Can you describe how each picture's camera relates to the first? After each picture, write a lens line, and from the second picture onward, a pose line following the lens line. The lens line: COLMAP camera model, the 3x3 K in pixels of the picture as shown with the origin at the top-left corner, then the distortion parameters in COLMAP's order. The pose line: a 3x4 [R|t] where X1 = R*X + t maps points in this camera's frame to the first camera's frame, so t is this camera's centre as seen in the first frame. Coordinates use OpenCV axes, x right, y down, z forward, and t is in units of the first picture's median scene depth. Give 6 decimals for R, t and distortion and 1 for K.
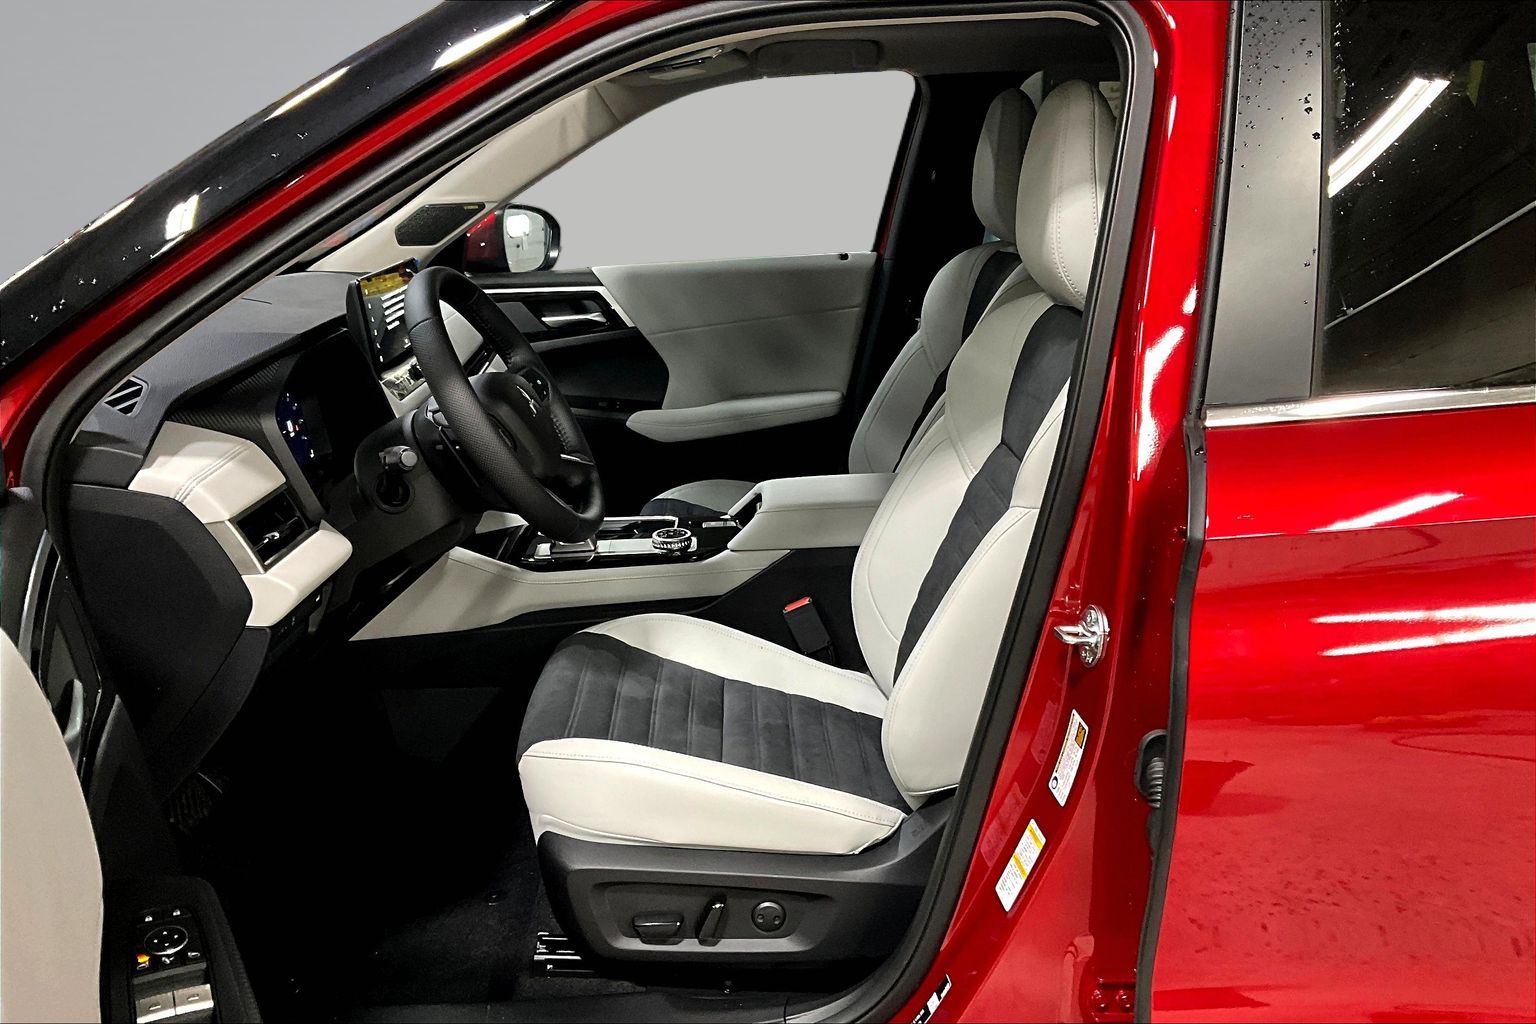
lens RADIAL K [[1271.8, 0, 768.0], [0, 1271.8, 512.0], [0, 0, 1]] dist [0.041228, -0.000576]
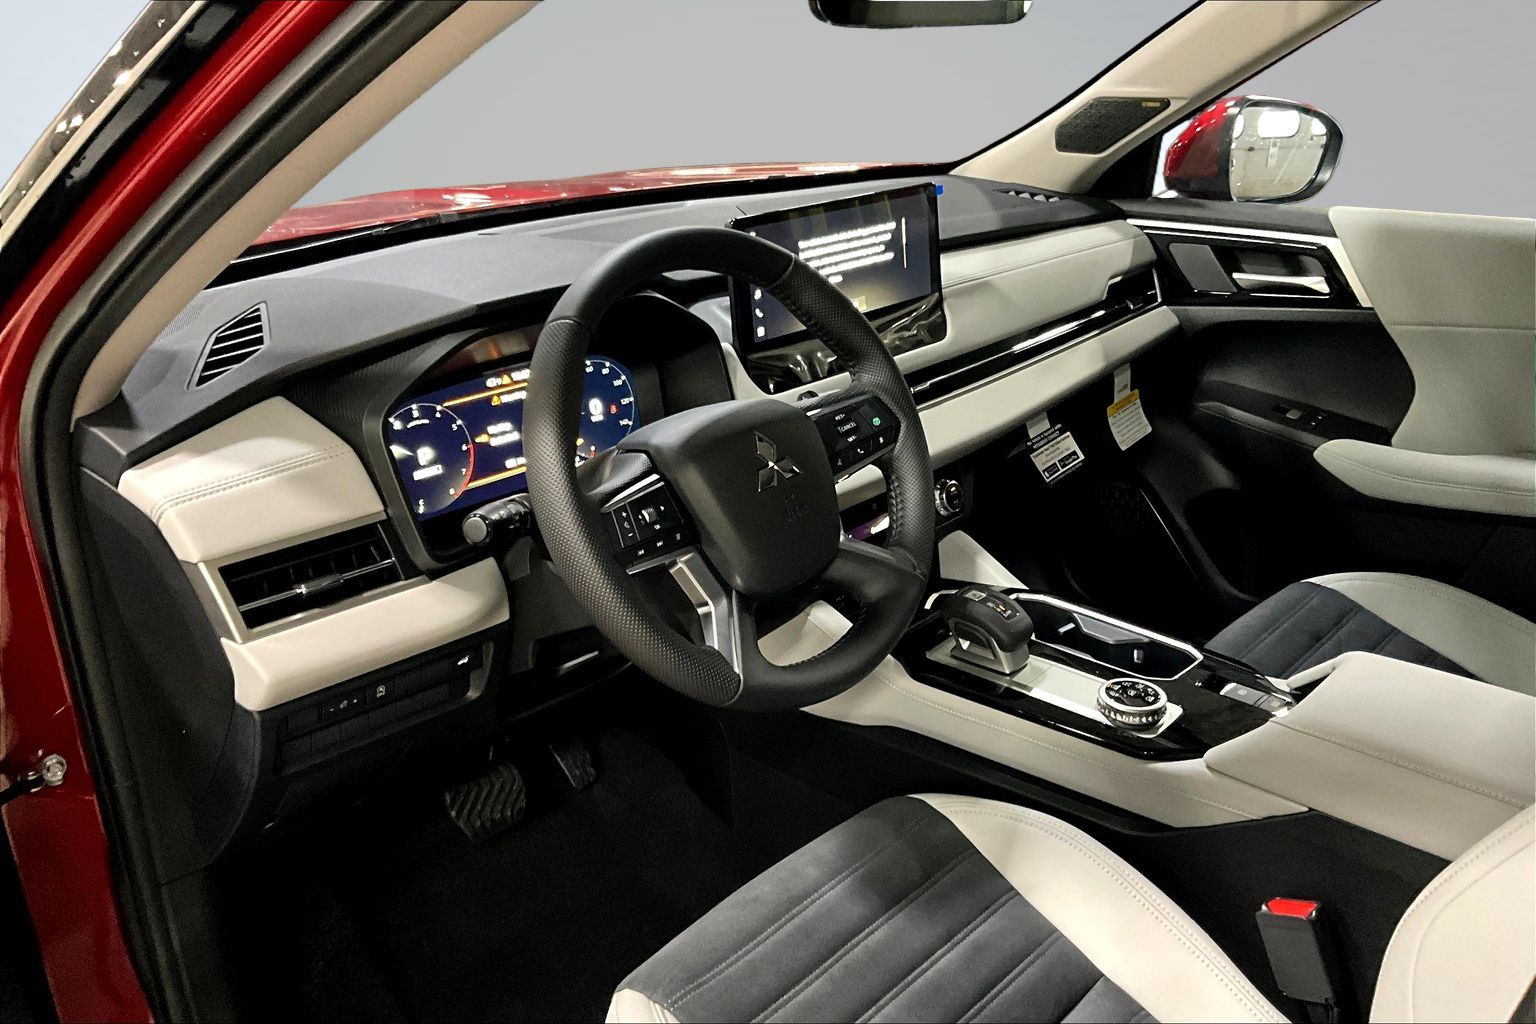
lens RADIAL K [[1271.8, 0, 768.0], [0, 1271.8, 512.0], [0, 0, 1]] dist [0.041228, -0.000576]
pose [[0.709882, 0.276486, -0.647783, 0.131249], [-0.205544, 0.961016, 0.184932, -0.109403], [0.673661, 0.001868, 0.739039, 0.337528]]
